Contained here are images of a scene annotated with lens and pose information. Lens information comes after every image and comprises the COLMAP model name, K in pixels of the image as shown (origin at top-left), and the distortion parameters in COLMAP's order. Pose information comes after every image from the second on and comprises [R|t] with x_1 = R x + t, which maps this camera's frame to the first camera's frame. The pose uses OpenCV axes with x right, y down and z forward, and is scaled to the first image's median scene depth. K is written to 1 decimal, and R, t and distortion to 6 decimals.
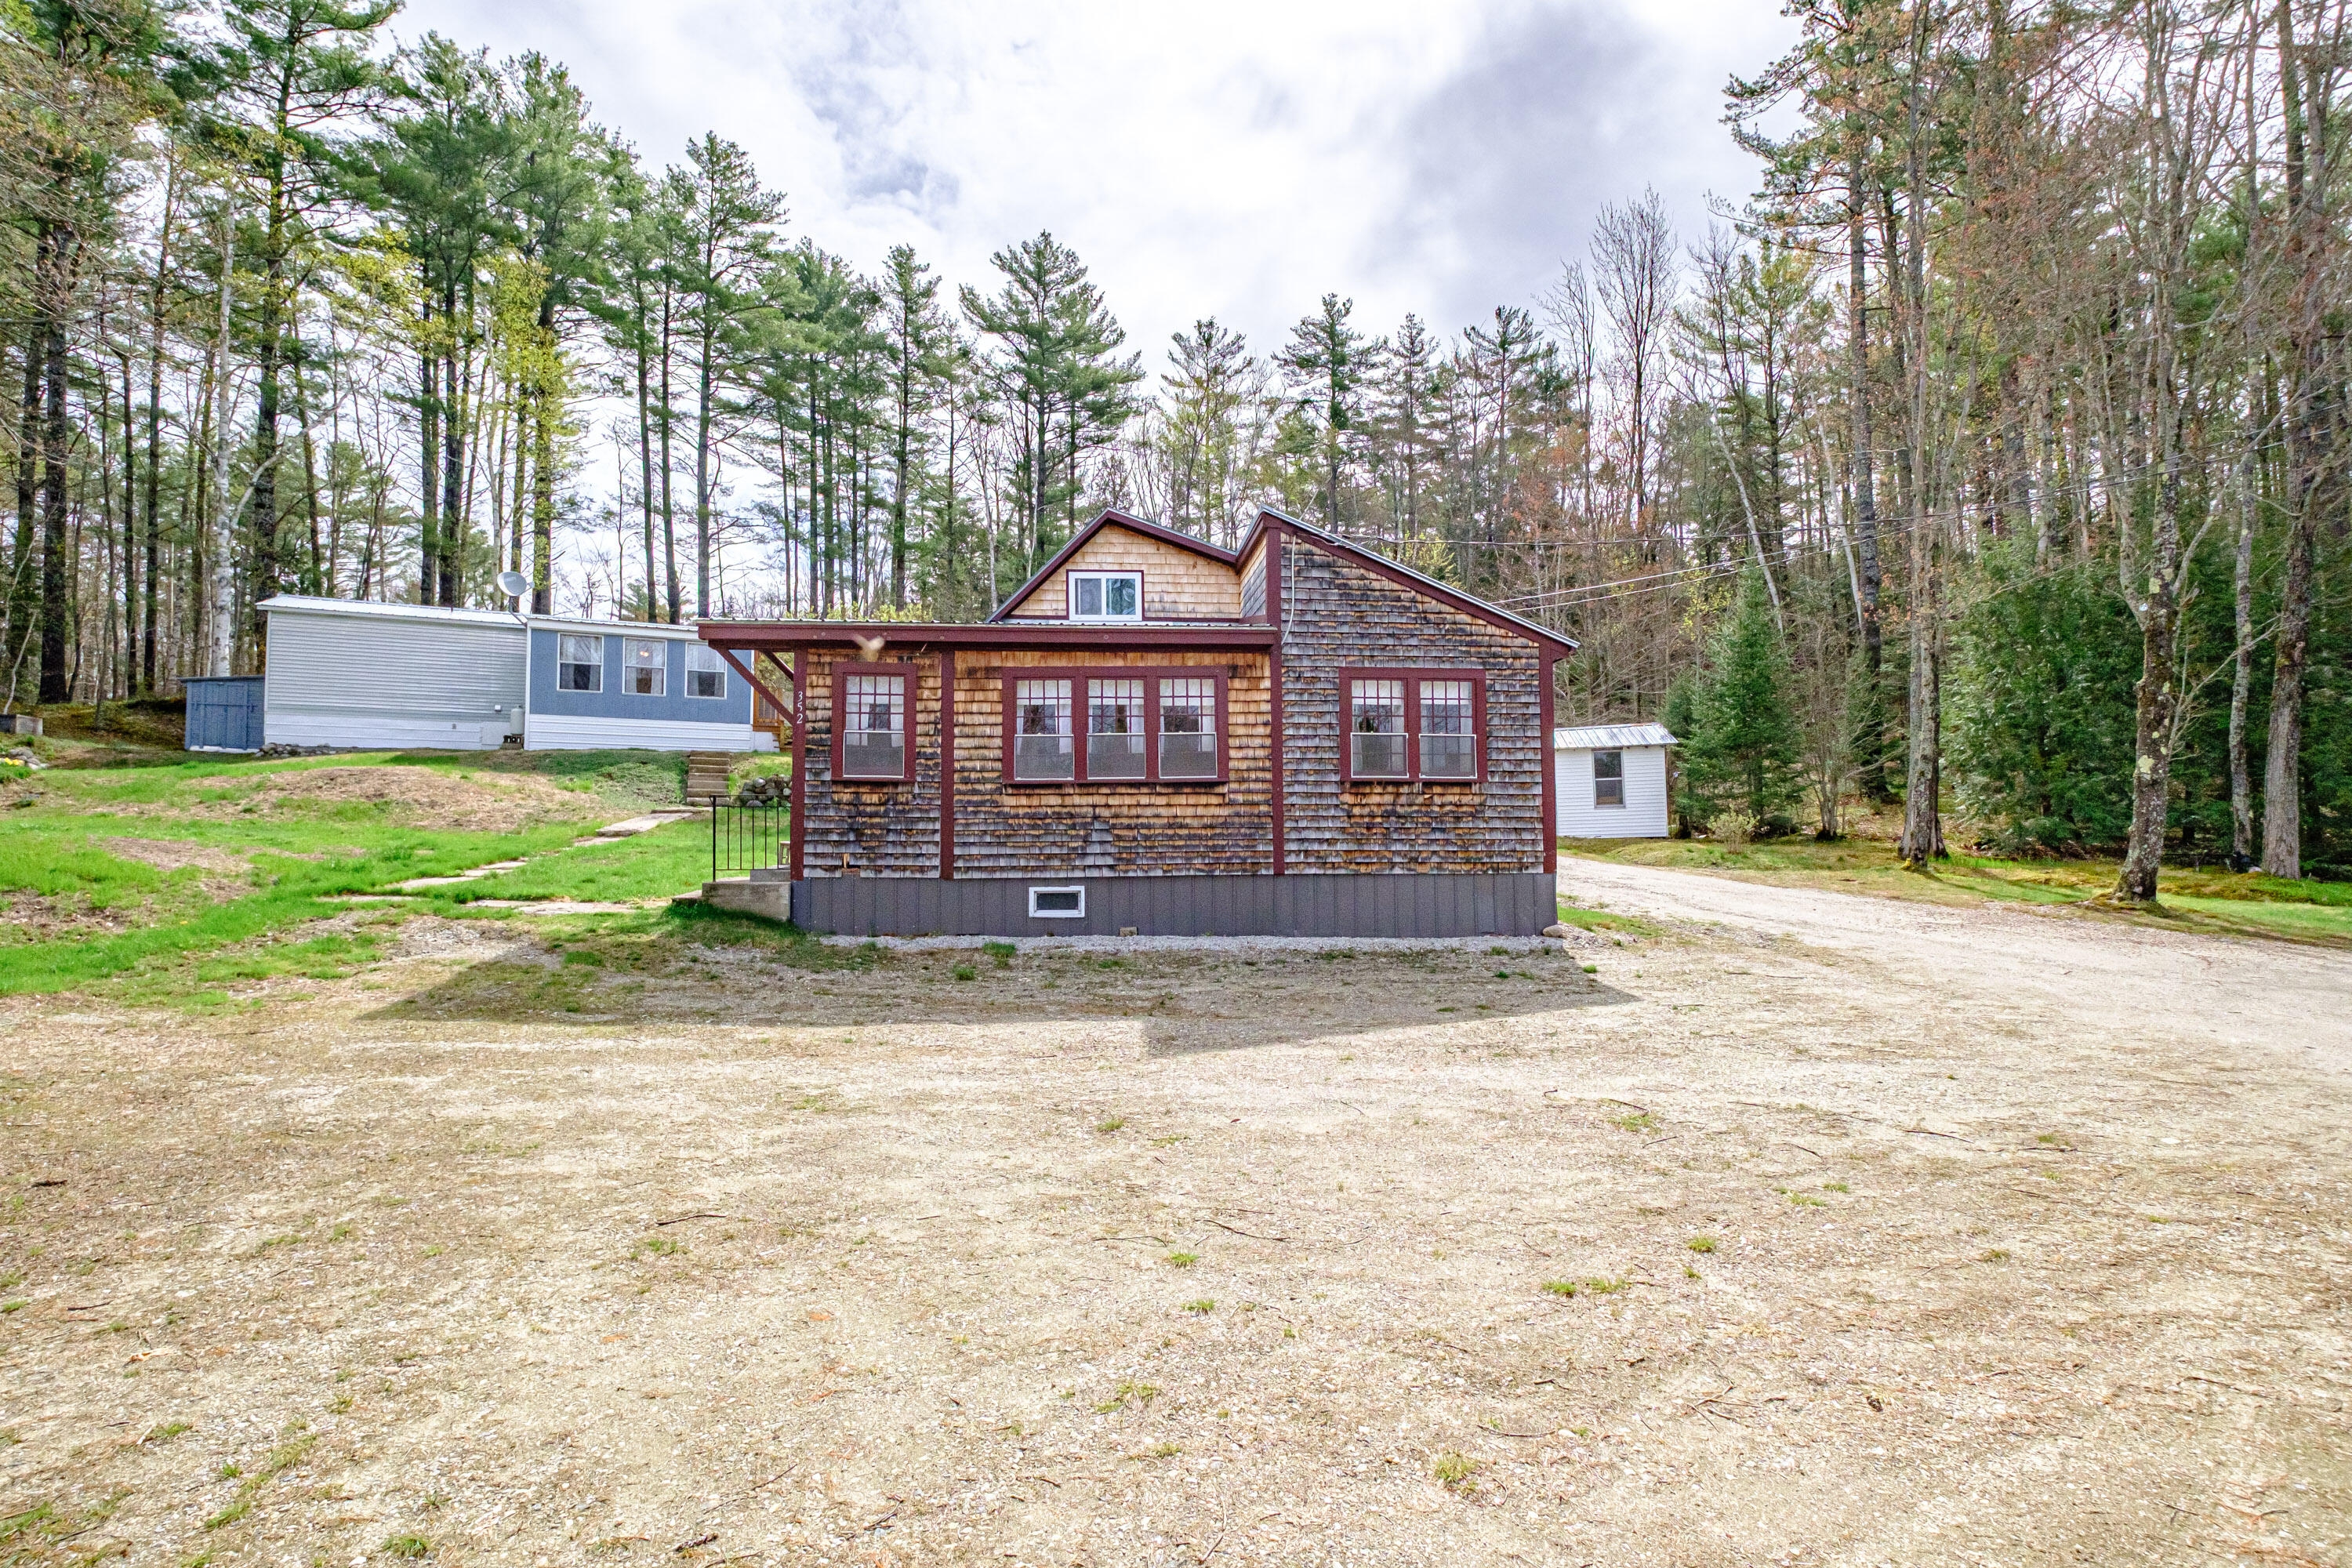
lens RADIAL K [[1105.7, 0, 1176.3], [0, 1105.7, 811.8], [0, 0, 1]] dist [-0.002894, -0.000635]
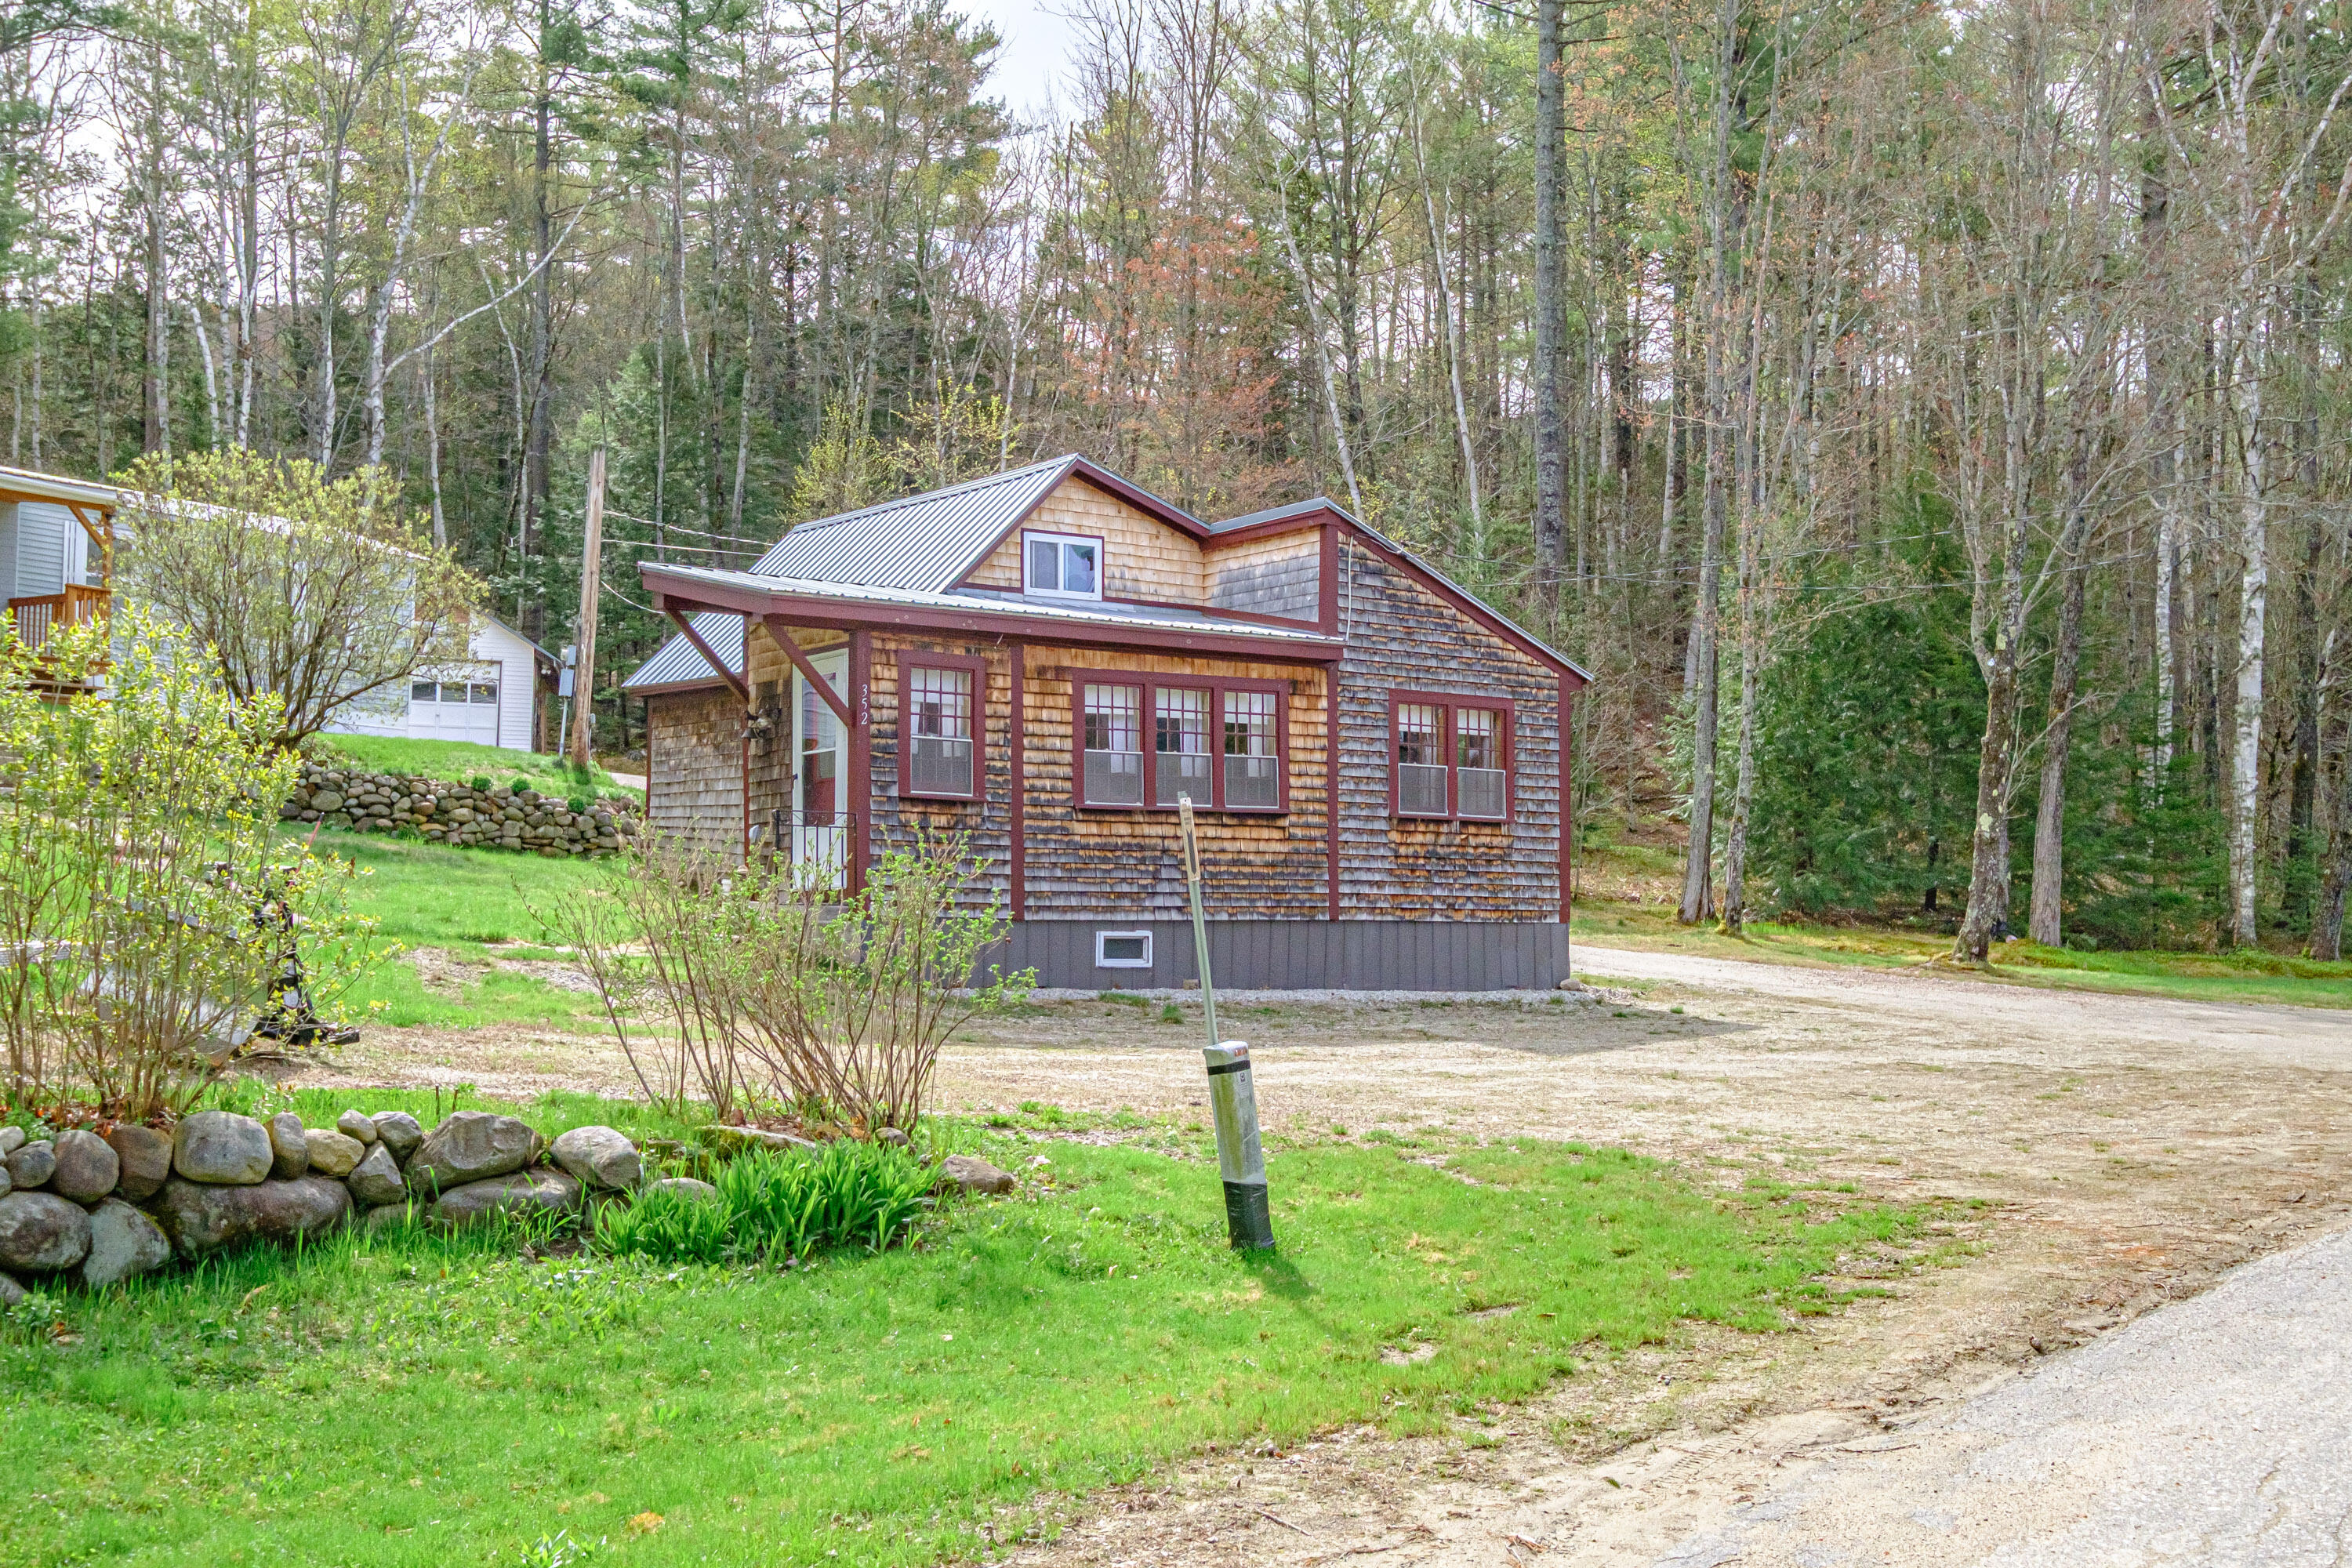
lens RADIAL K [[2400.6, 0, 1177.8], [0, 2400.6, 908.8], [0, 0, 1]] dist [0.012496, 0.011660]
pose [[0.868801, 0.013809, 0.494968, -0.962134], [-0.028128, 0.999373, 0.021492, 0.009700], [-0.494361, -0.032595, 0.868645, -0.605621]]
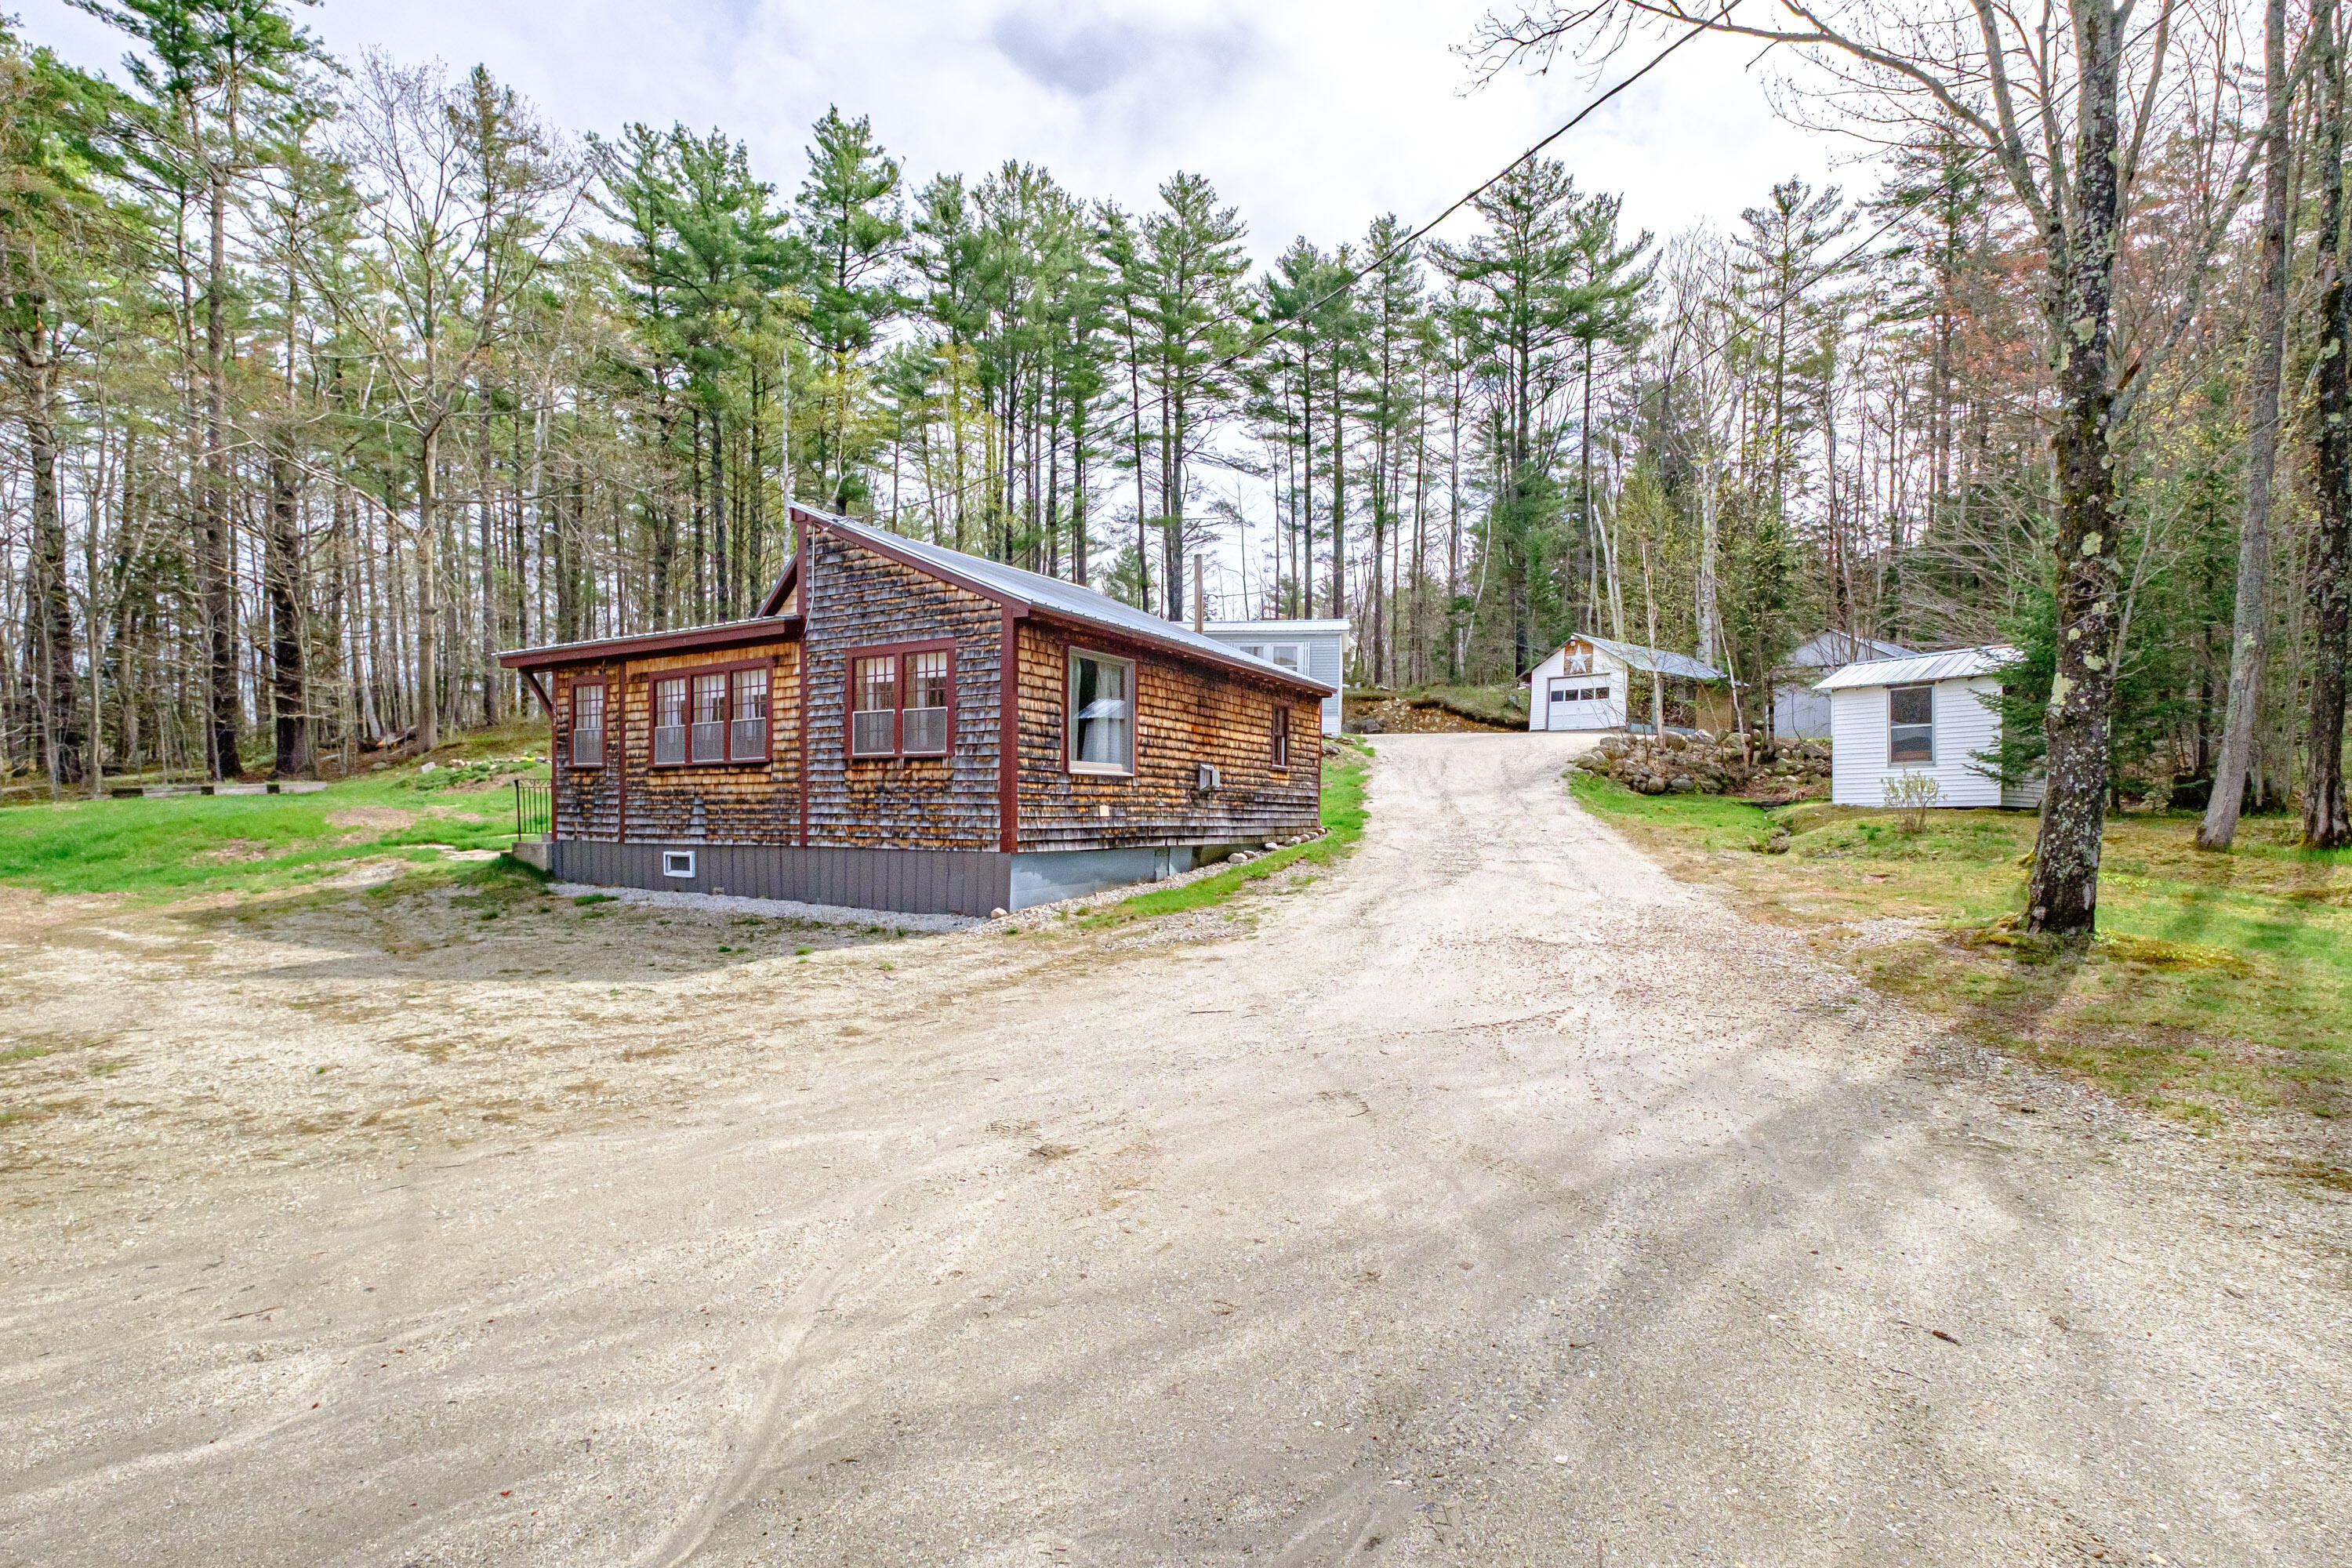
lens RADIAL K [[1062.9, 0, 1179.3], [0, 1062.9, 847.3], [0, 0, 1]] dist [0.002965, 0.000056]
pose [[0.813997, 0.026389, -0.580269, 0.994098], [0.013387, 0.997850, 0.064159, -0.004503], [0.580715, -0.059993, 0.811893, 0.363069]]
